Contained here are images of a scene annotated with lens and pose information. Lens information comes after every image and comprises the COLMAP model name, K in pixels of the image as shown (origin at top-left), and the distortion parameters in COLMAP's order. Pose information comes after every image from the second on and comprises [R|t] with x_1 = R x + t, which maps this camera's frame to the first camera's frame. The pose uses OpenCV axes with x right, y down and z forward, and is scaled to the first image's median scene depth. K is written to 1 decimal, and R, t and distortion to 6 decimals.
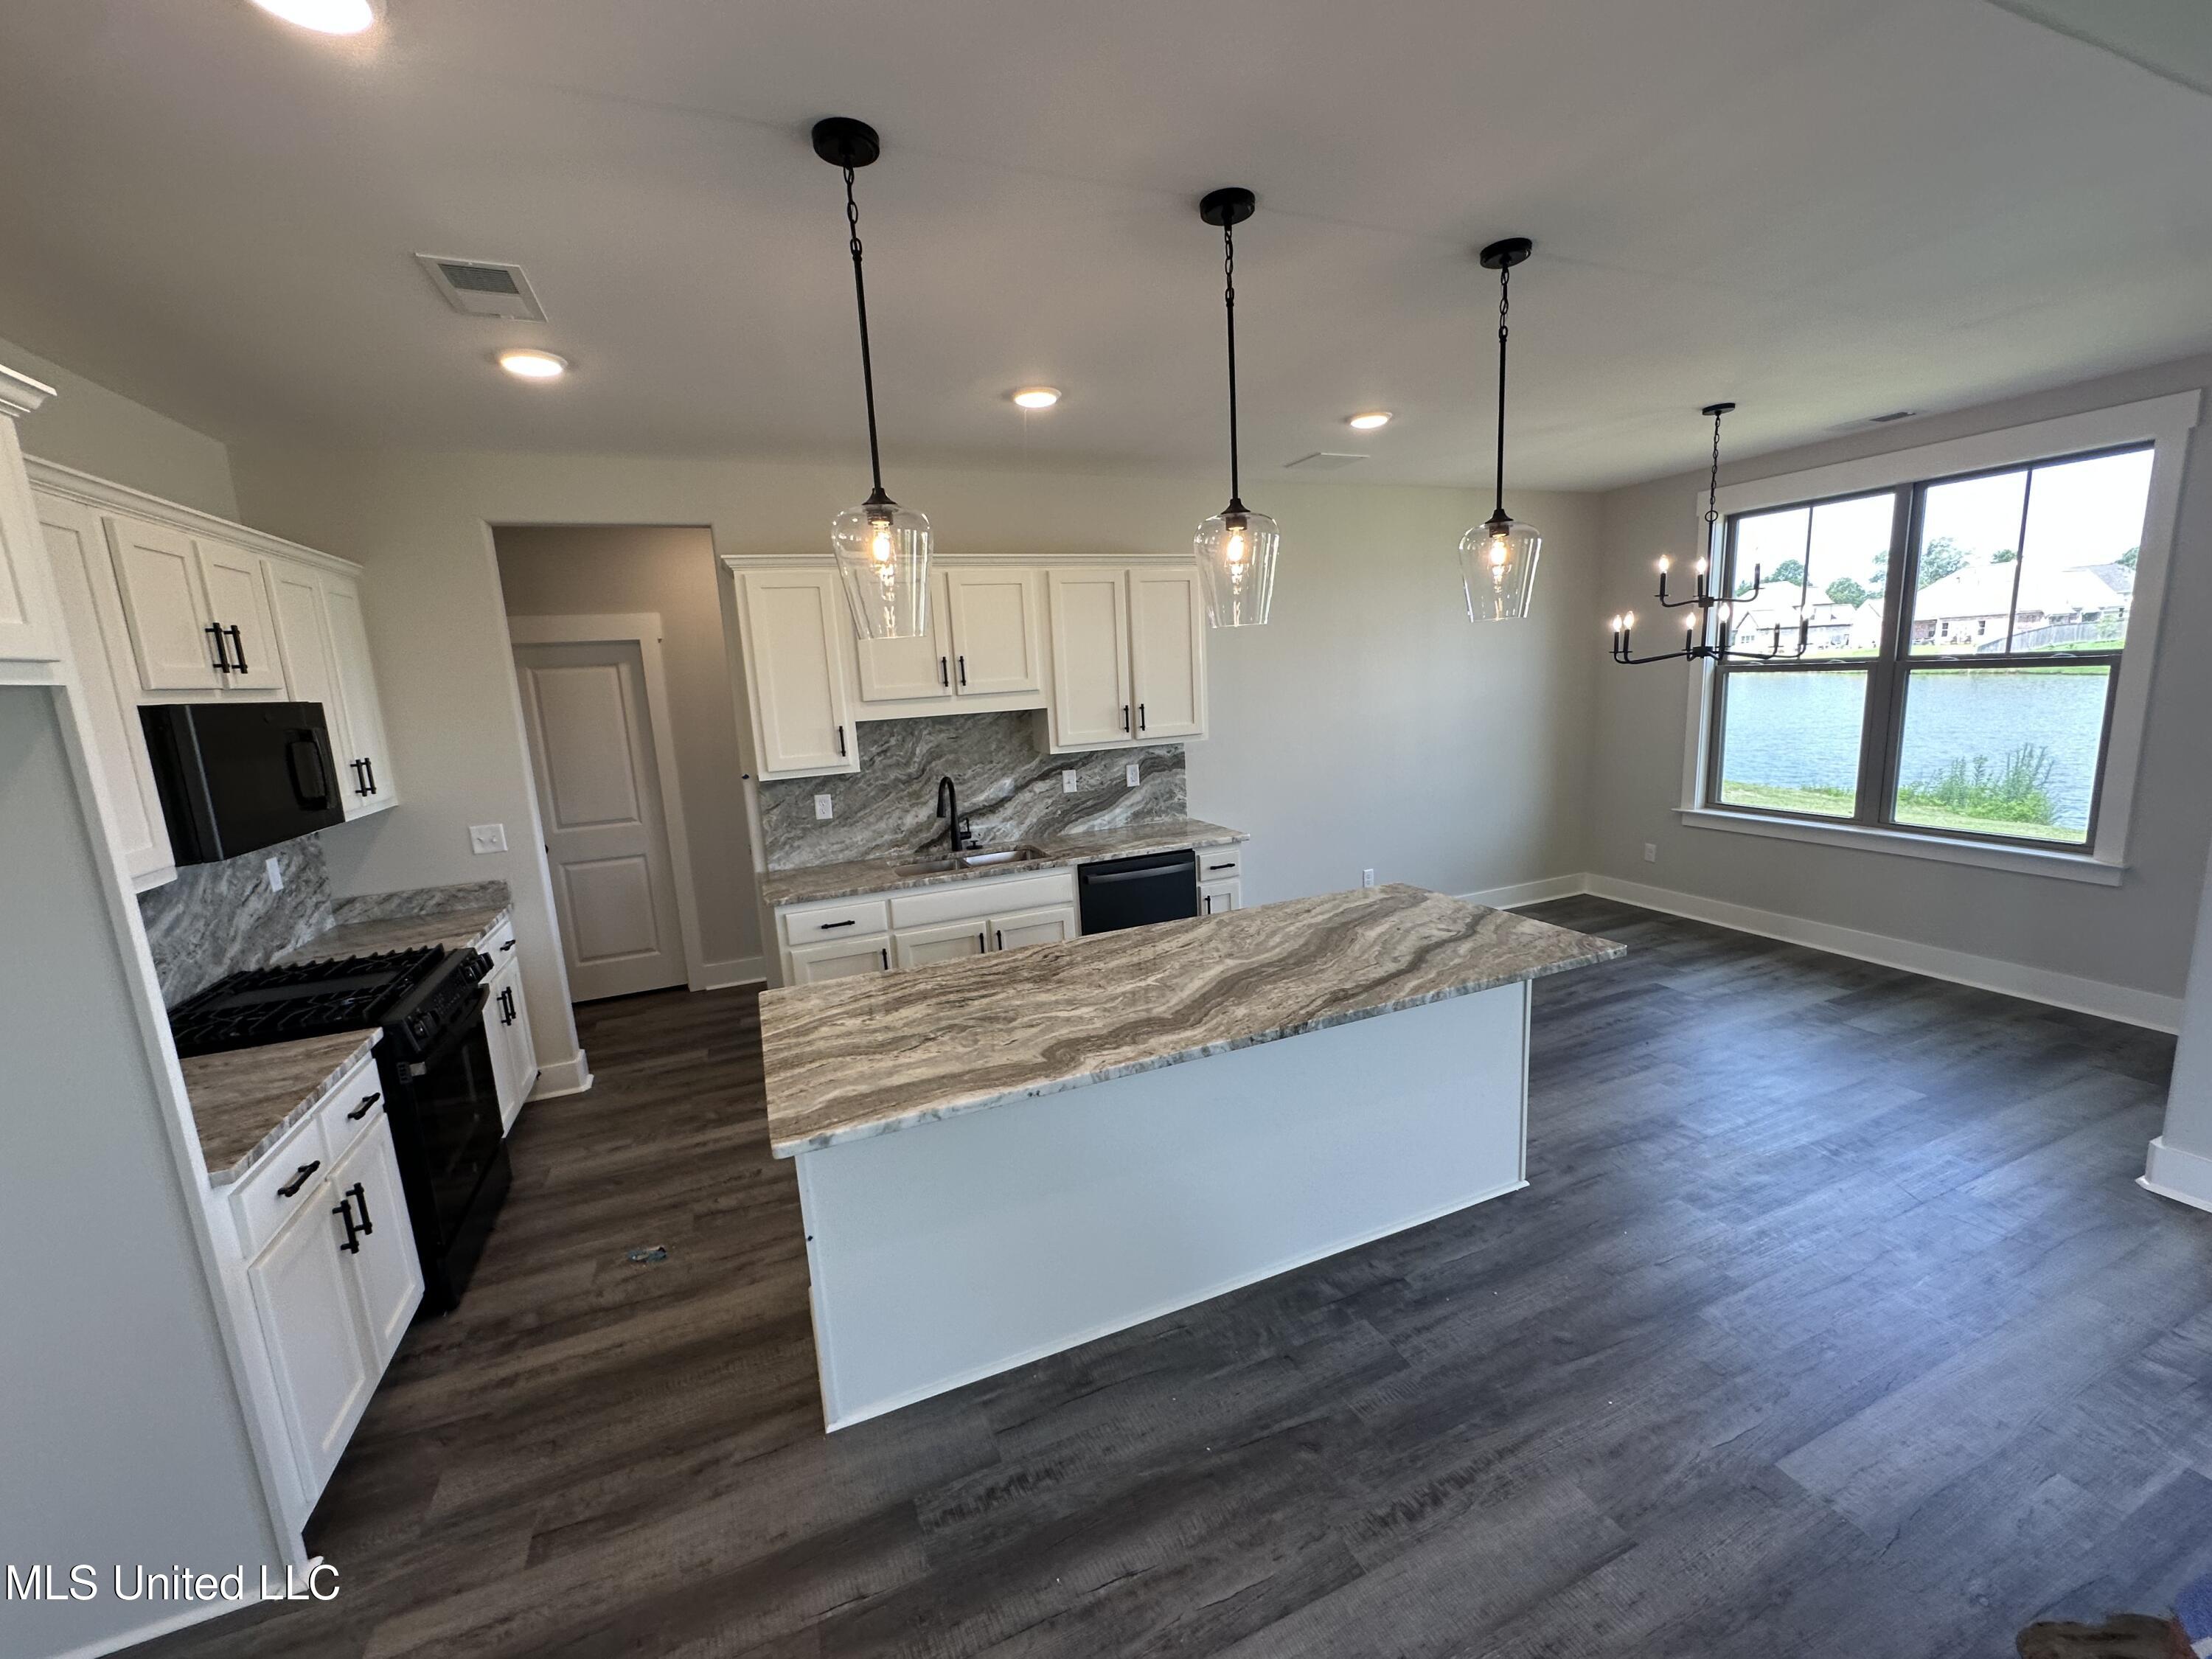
lens RADIAL K [[883.3, 0, 1106.0], [0, 883.3, 829.5], [0, 0, 1]] dist [-0.002242, 0.000468]
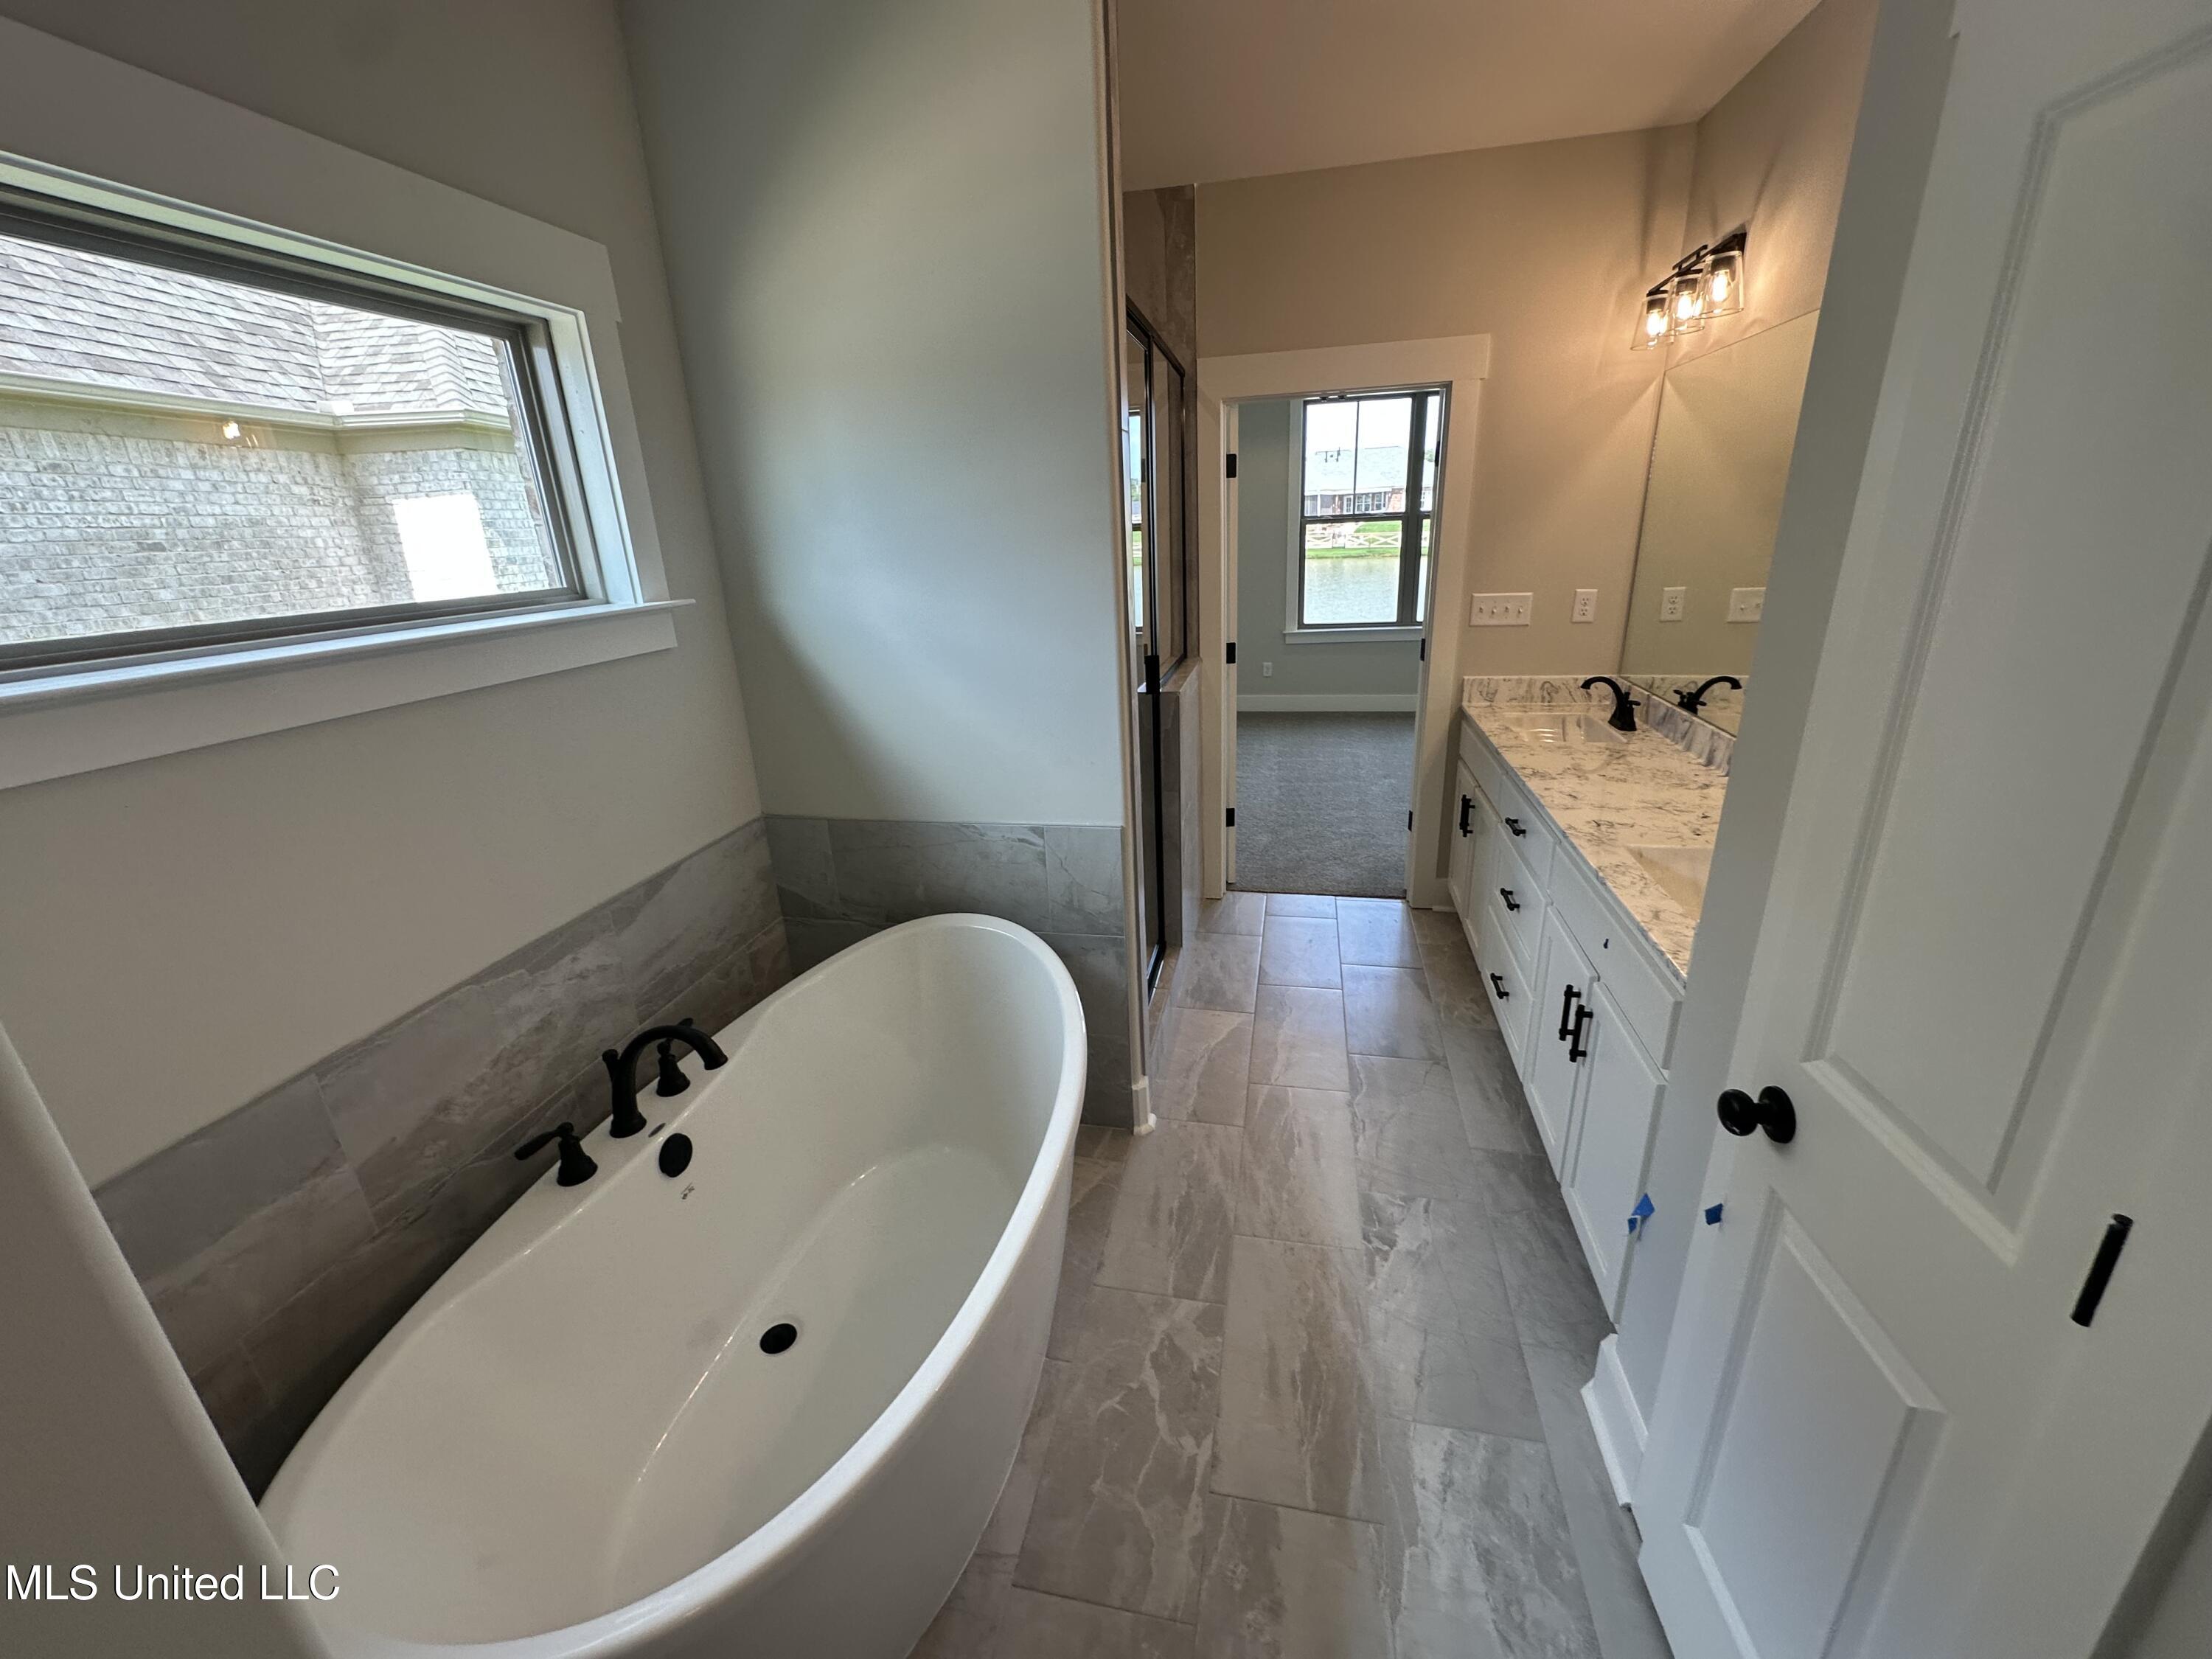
lens RADIAL K [[883.3, 0, 1106.0], [0, 883.3, 829.5], [0, 0, 1]] dist [-0.002242, 0.000468]
pose [[0.564653, -0.246986, 0.787506, -0.938309], [0.159288, 0.968845, 0.189647, -0.043986], [-0.809811, 0.018356, 0.586403, 0.672227]]
